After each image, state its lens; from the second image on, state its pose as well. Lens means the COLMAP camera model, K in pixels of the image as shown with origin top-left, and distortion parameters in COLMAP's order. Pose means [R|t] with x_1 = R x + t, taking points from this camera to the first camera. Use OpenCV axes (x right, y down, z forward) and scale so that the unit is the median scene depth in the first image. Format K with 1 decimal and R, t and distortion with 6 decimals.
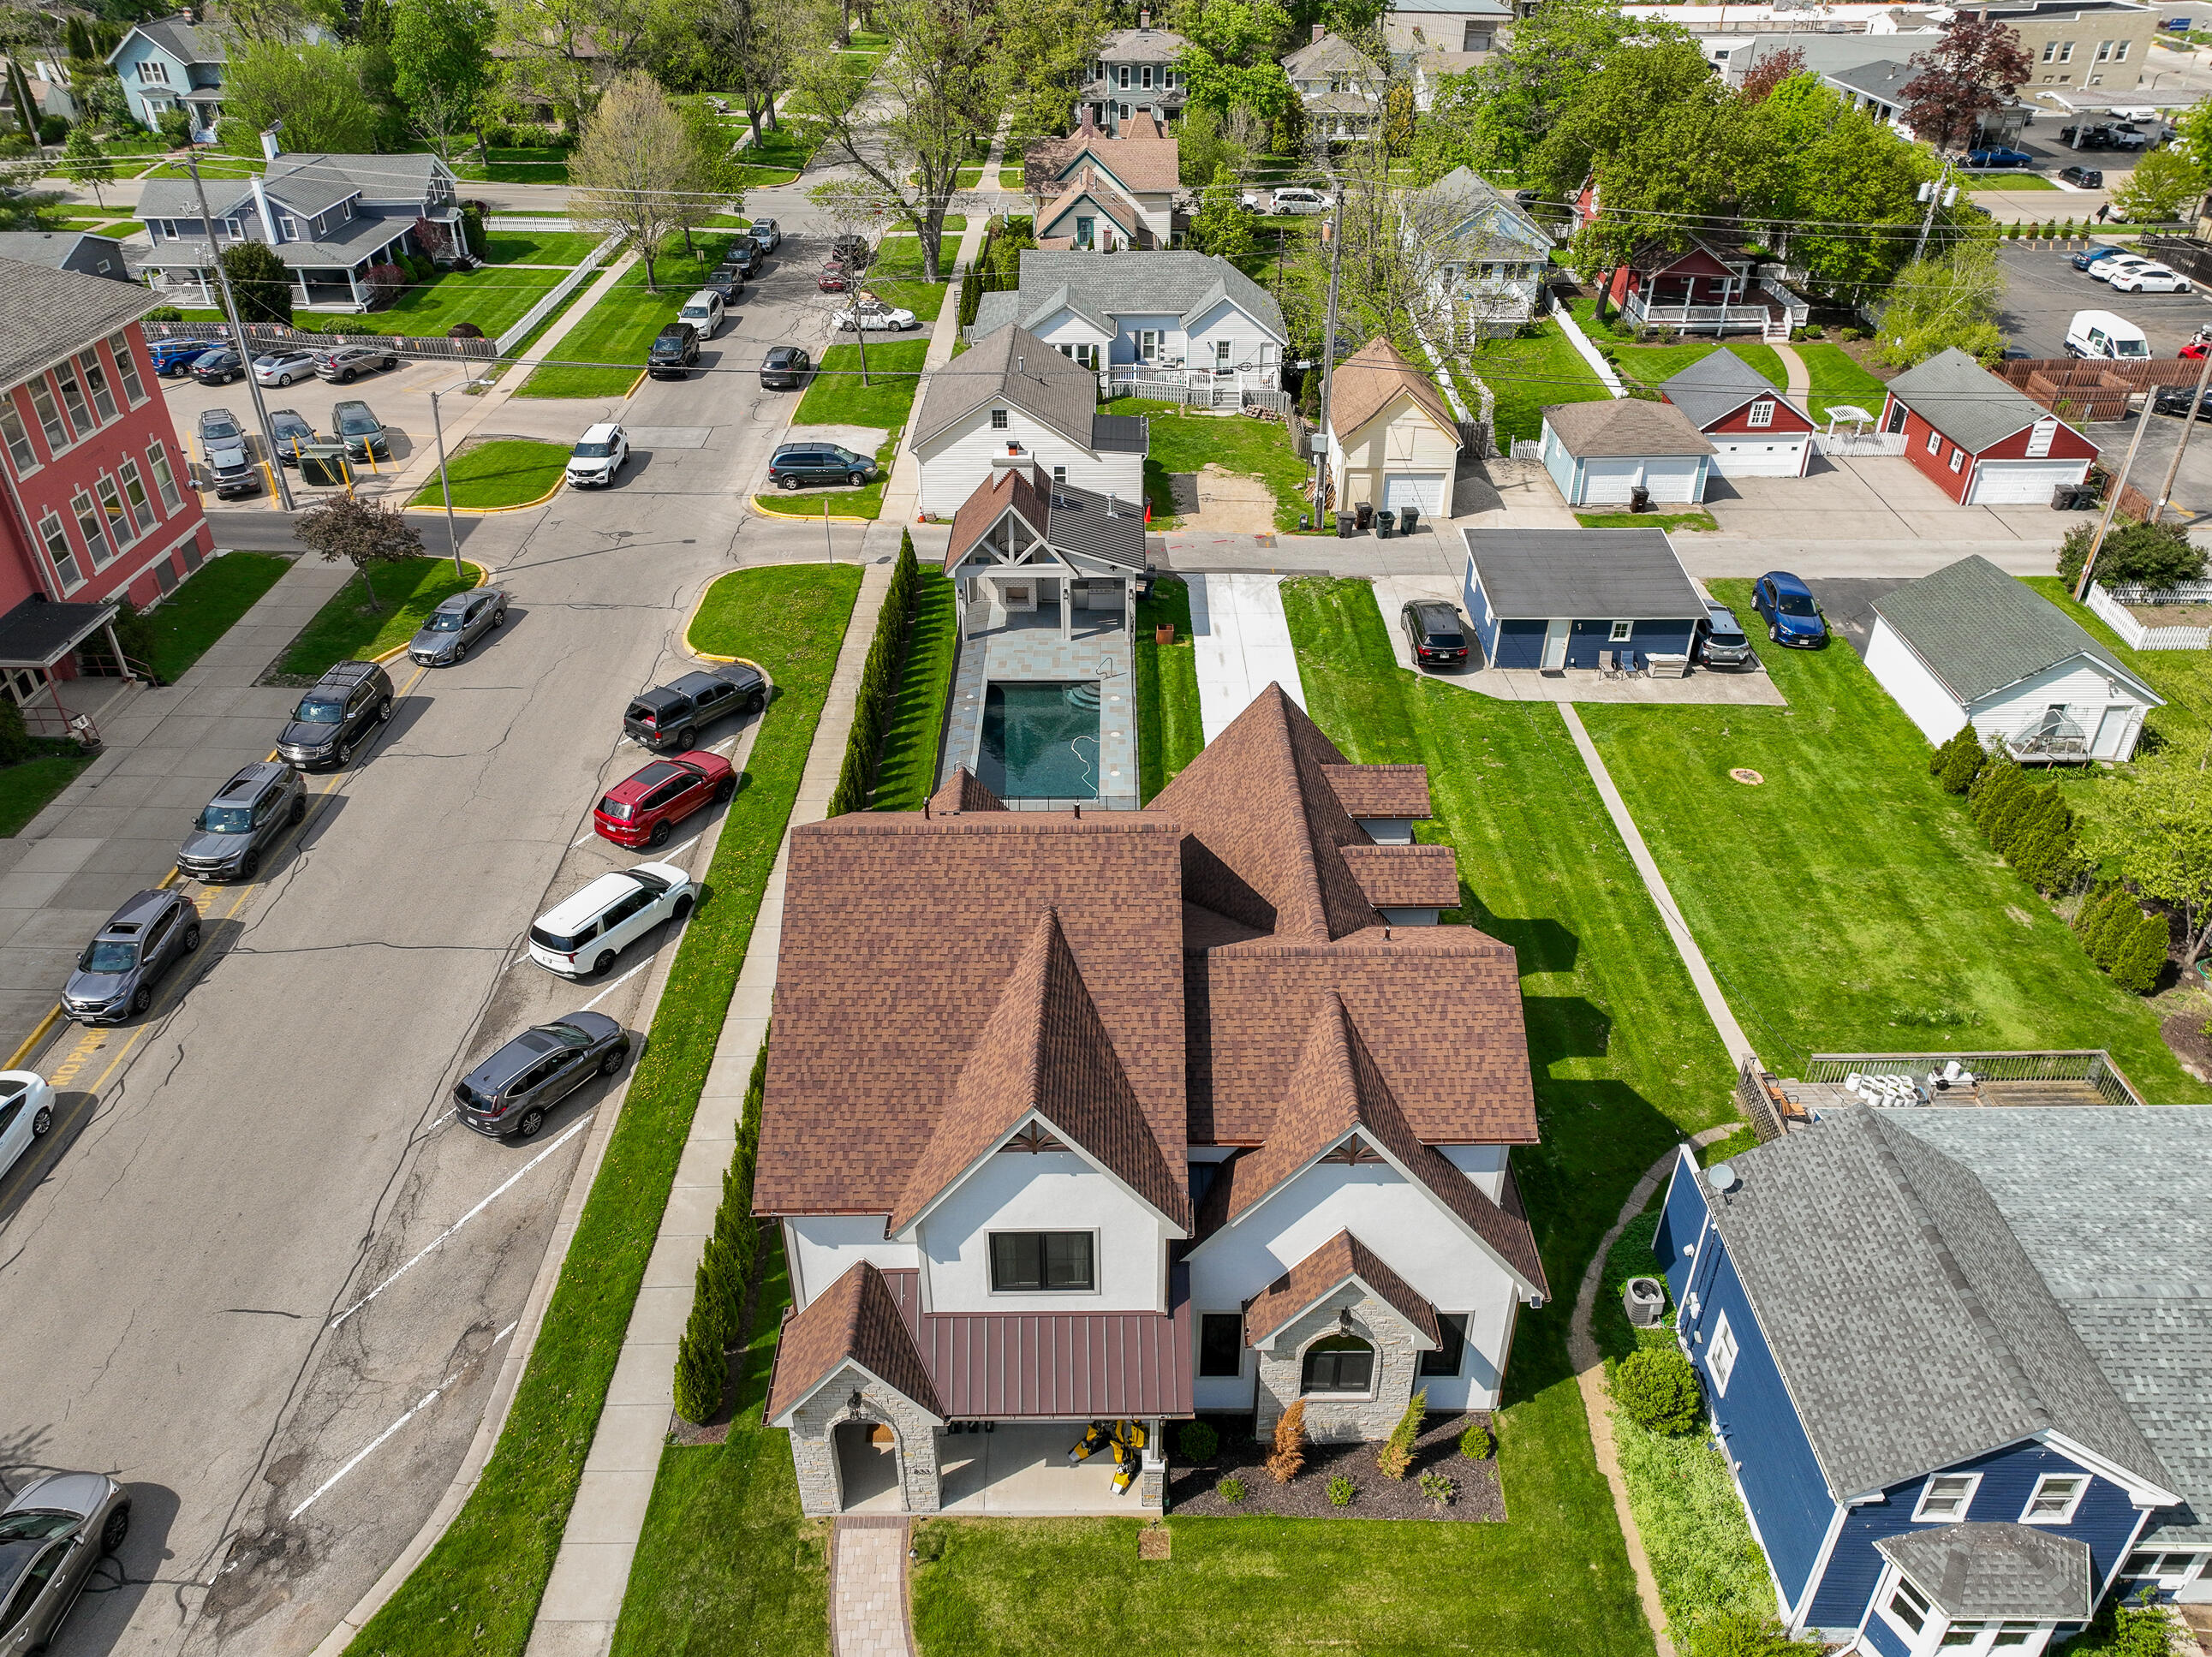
lens RADIAL K [[1611.8, 0, 1106.0], [0, 1611.8, 828.5], [0, 0, 1]] dist [0.002444, 0.000389]
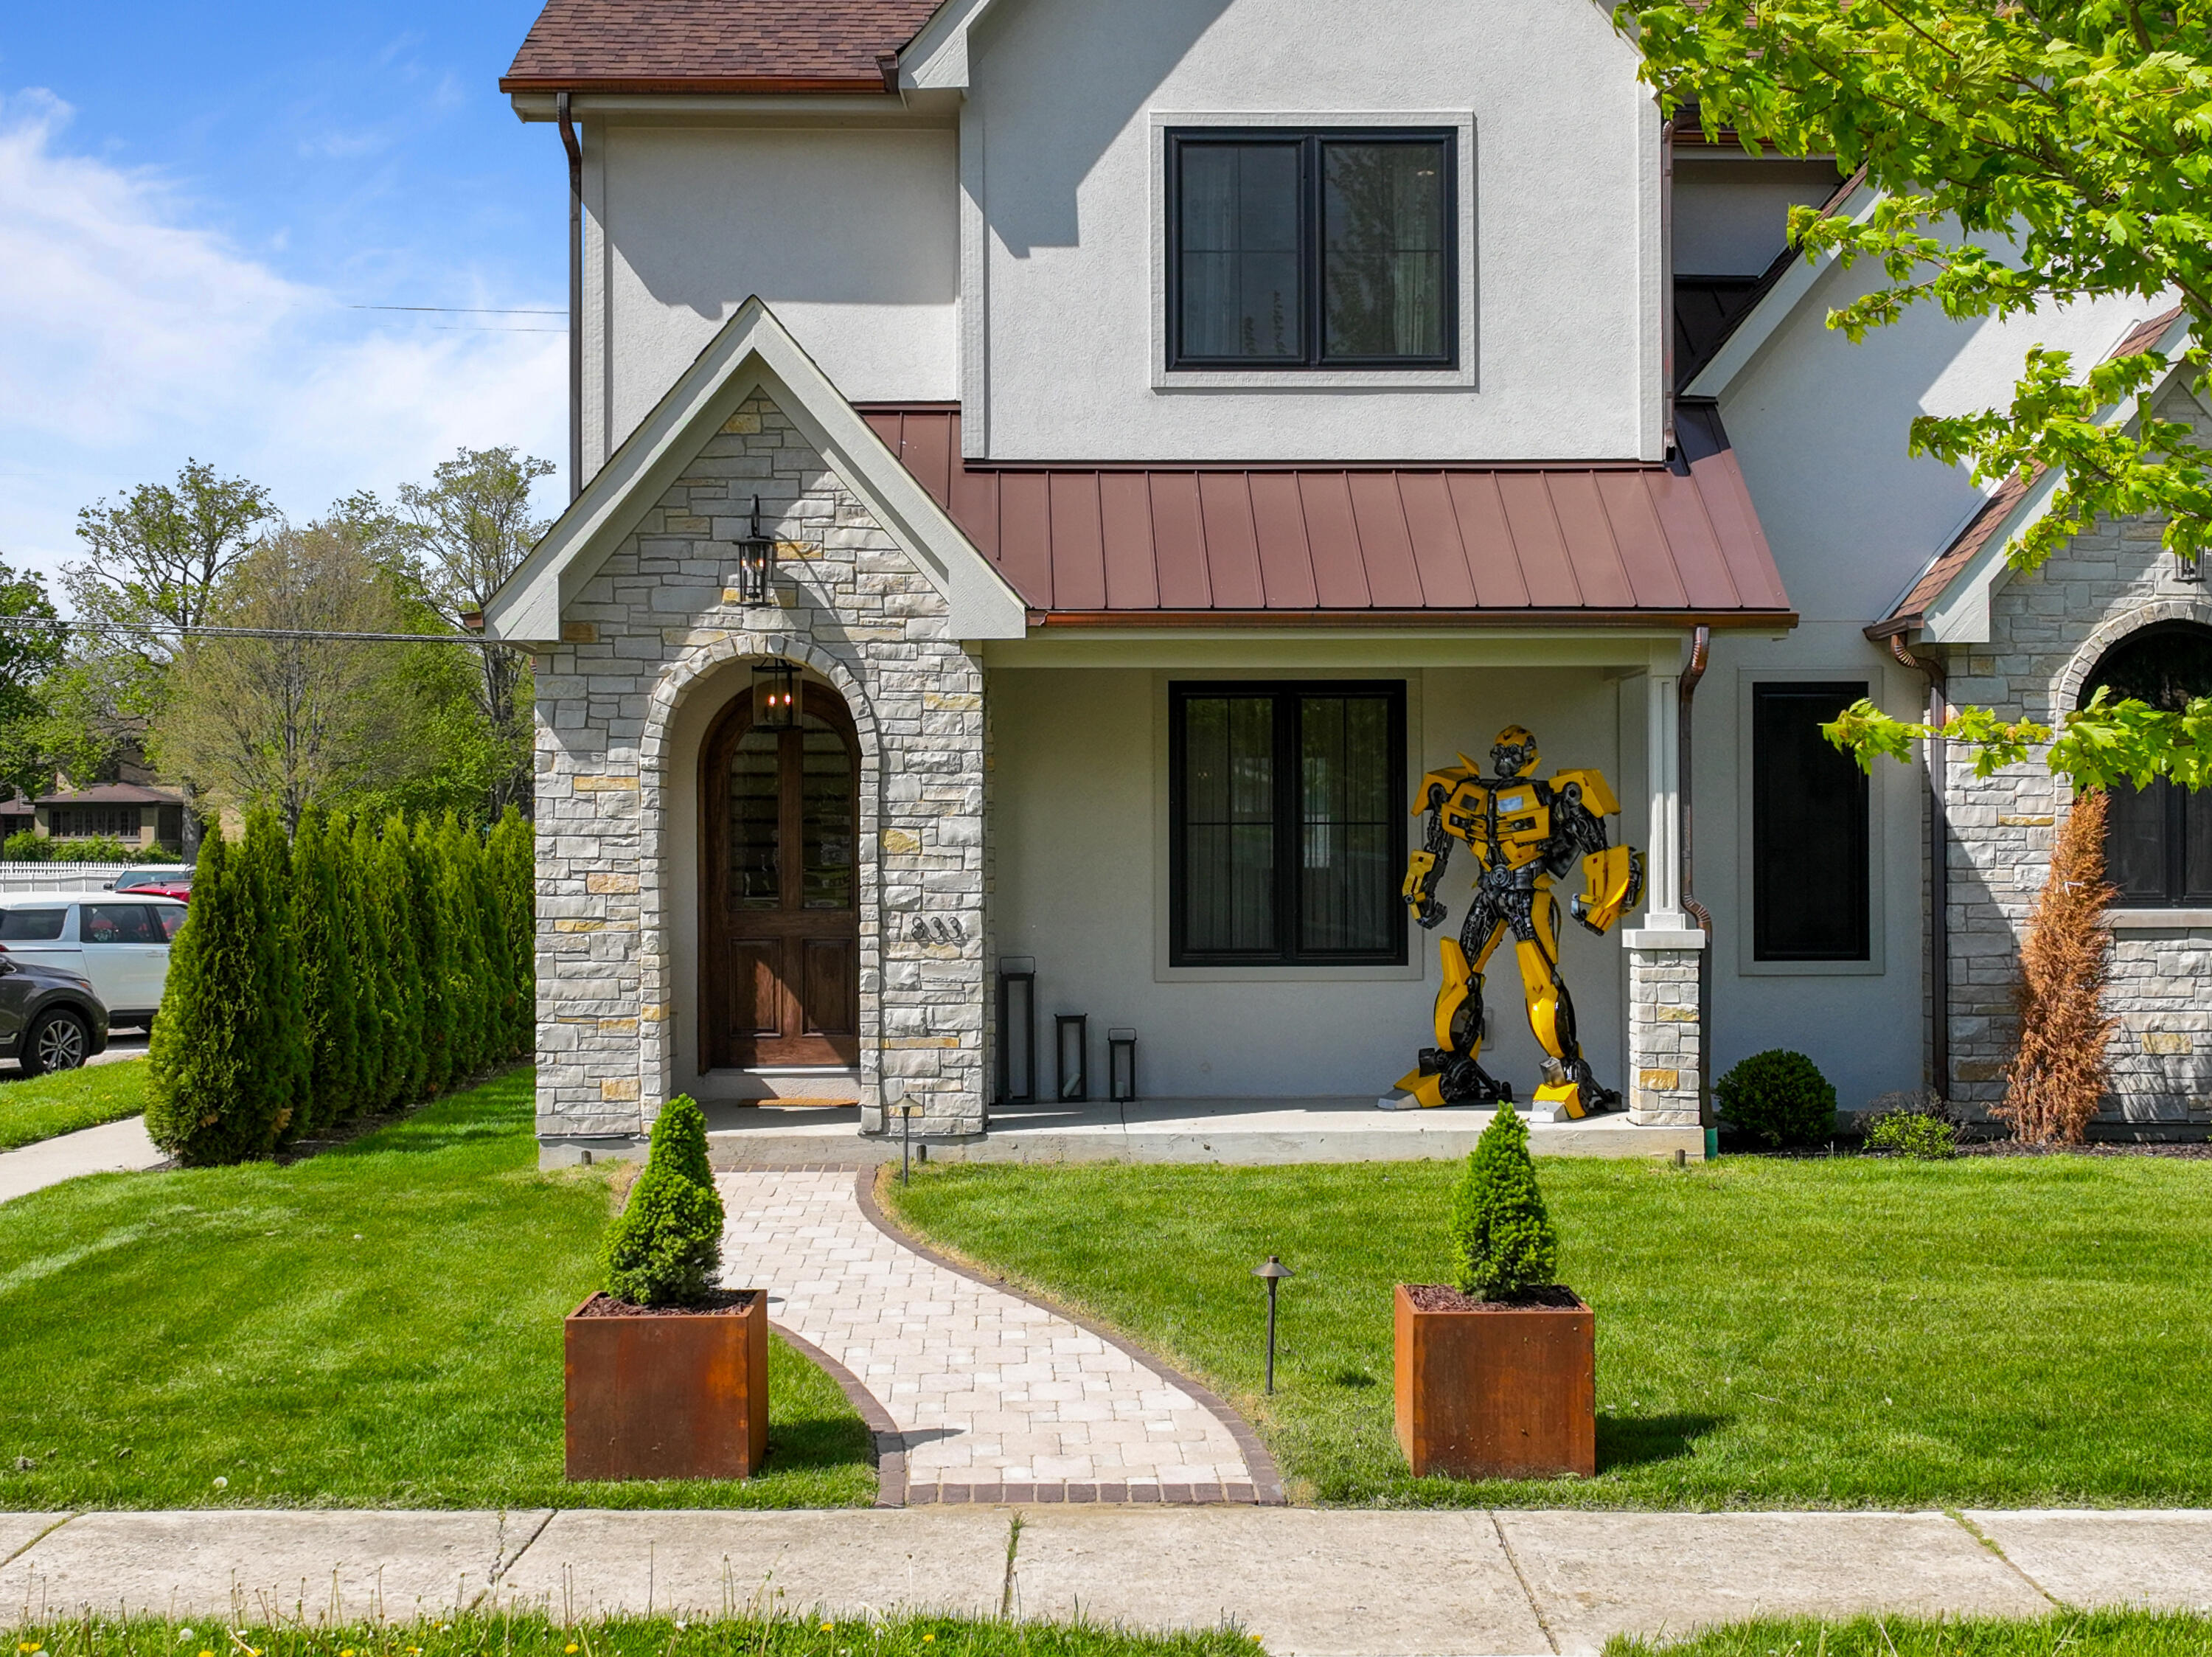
lens RADIAL K [[3102.0, 0, 1106.0], [0, 3102.0, 828.5], [0, 0, 1]] dist [0.014843, -0.013647]
pose [[0.999995, 0.001056, 0.002962, -0.083915], [0.000743, 0.836019, -0.548700, 0.729528], [-0.003056, 0.548700, 0.836014, 0.490459]]
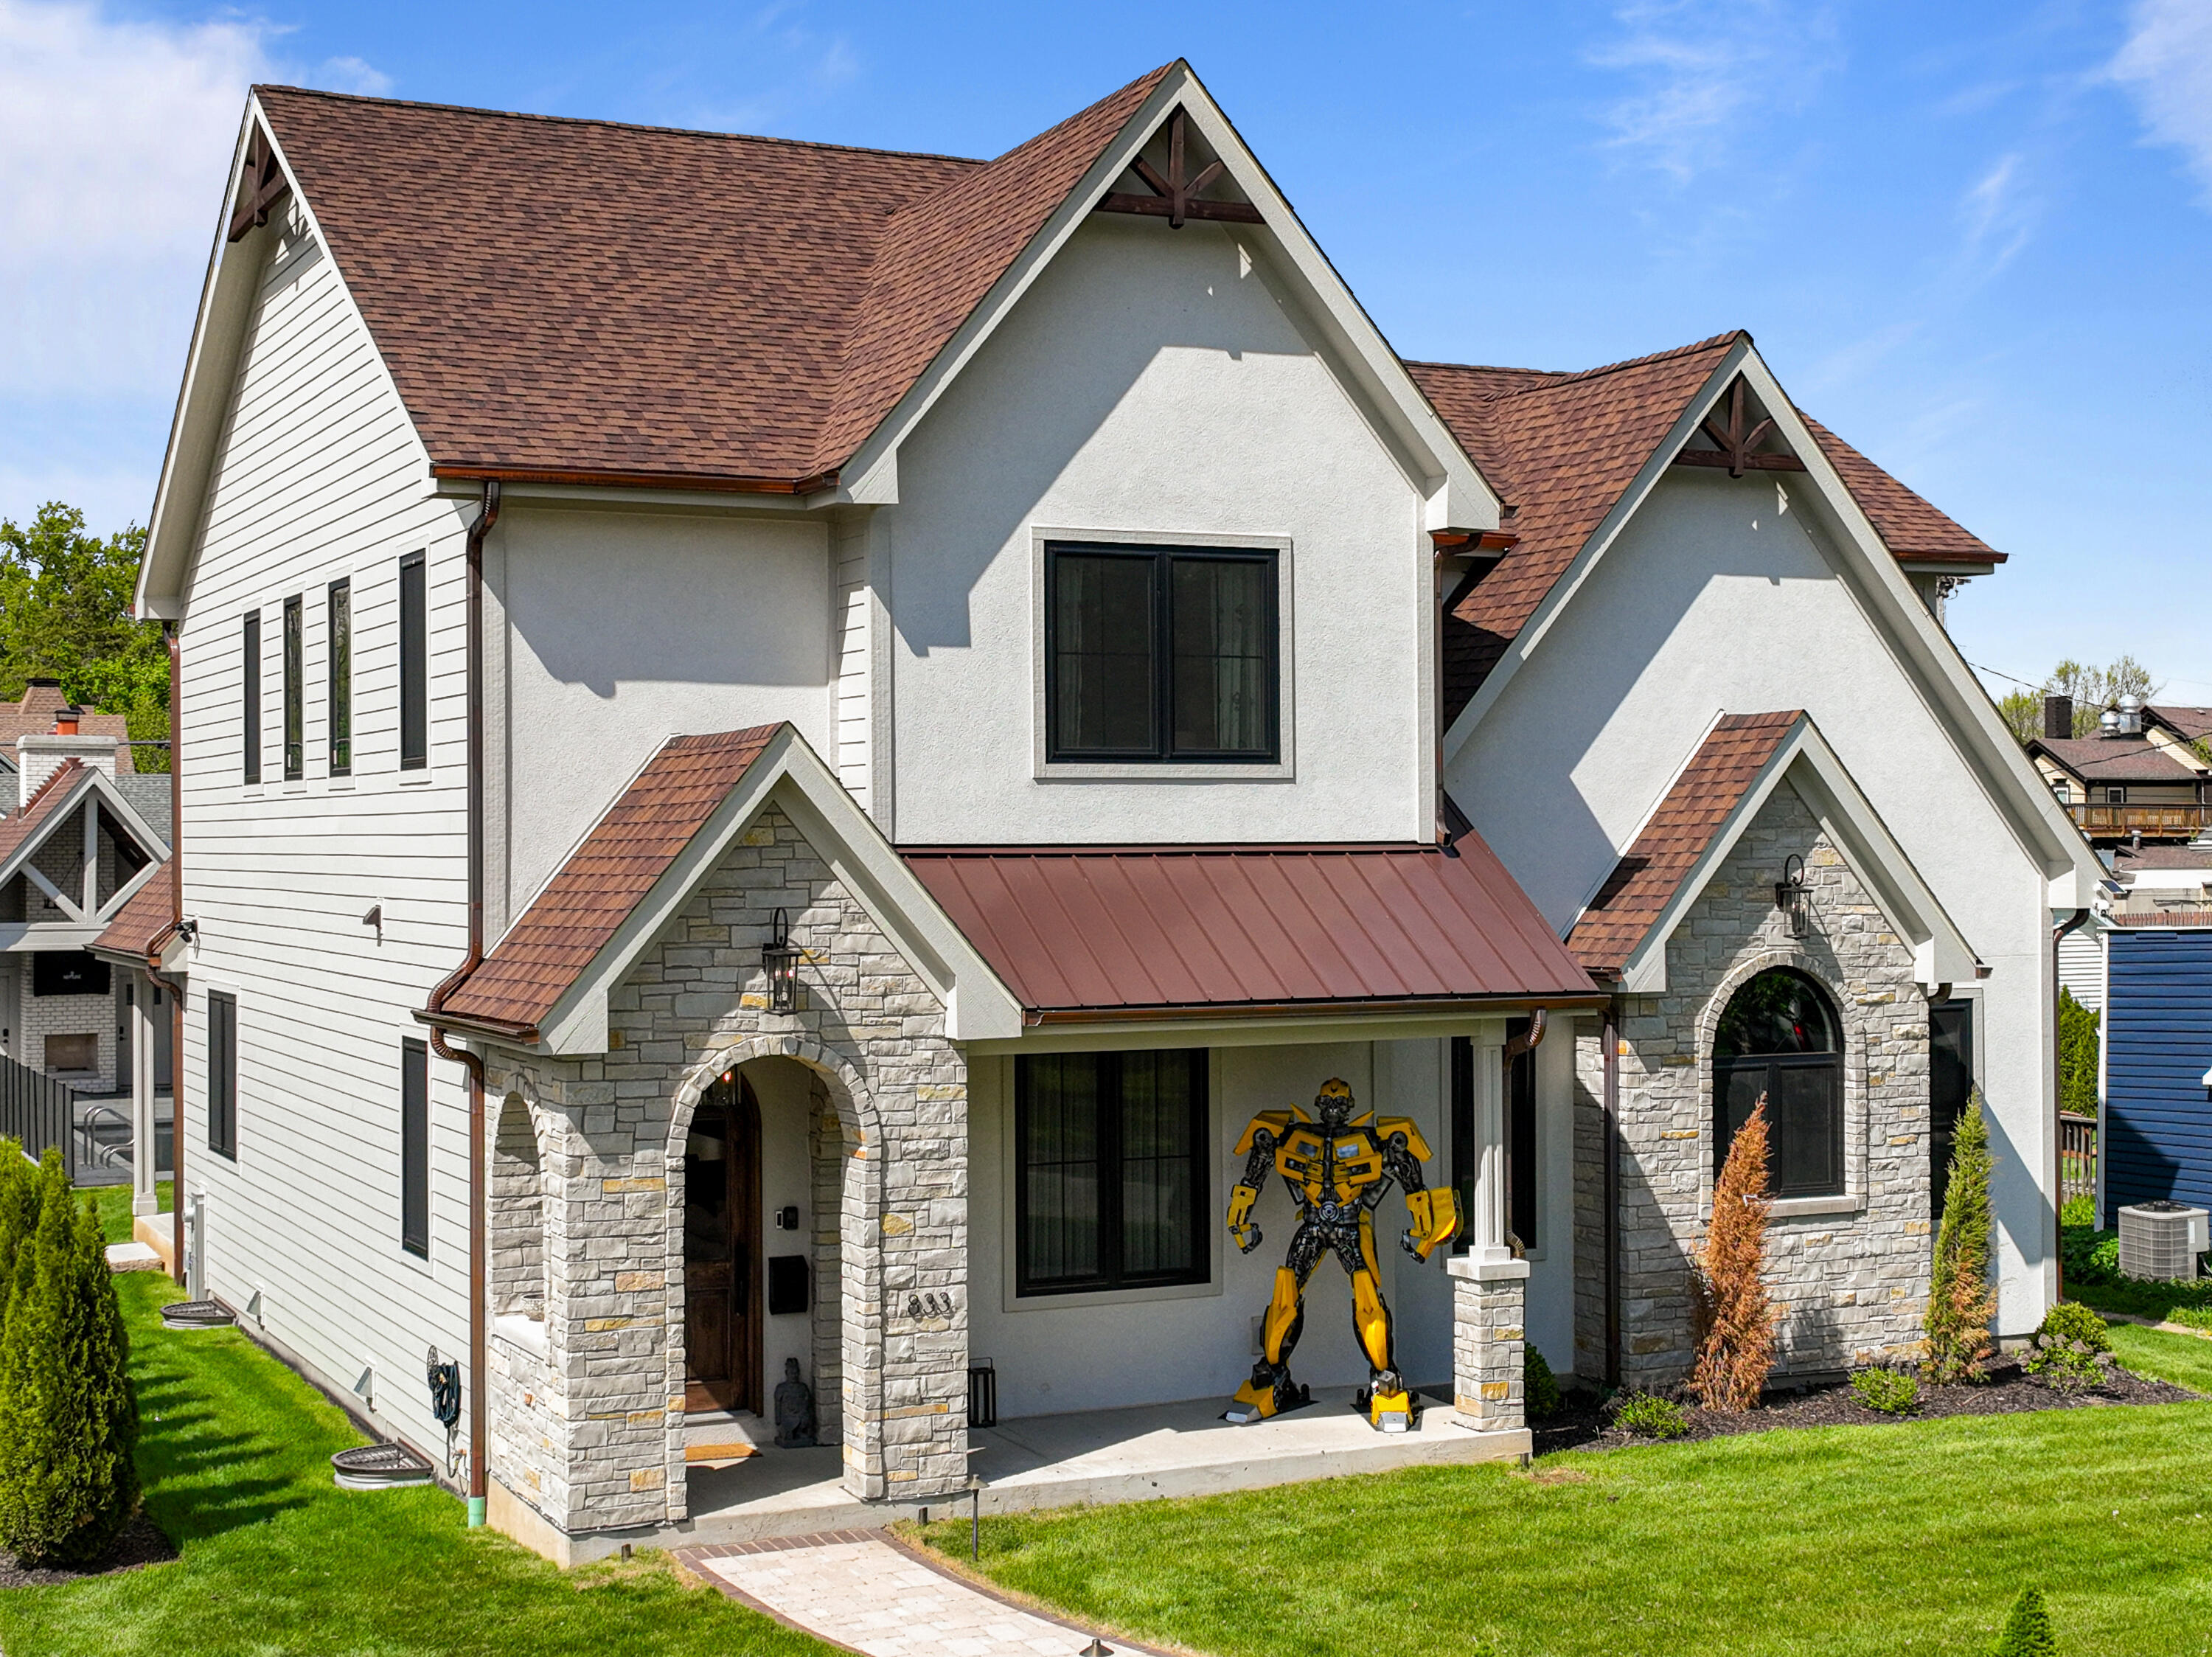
lens RADIAL K [[3155.8, 0, 1106.0], [0, 3155.8, 828.5], [0, 0, 1]] dist [0.022310, -0.041964]
pose [[0.904448, -0.000455, 0.426583, -0.371636], [0.233558, 0.837328, -0.494300, 0.665863], [-0.356965, 0.546701, 0.757426, 0.434333]]
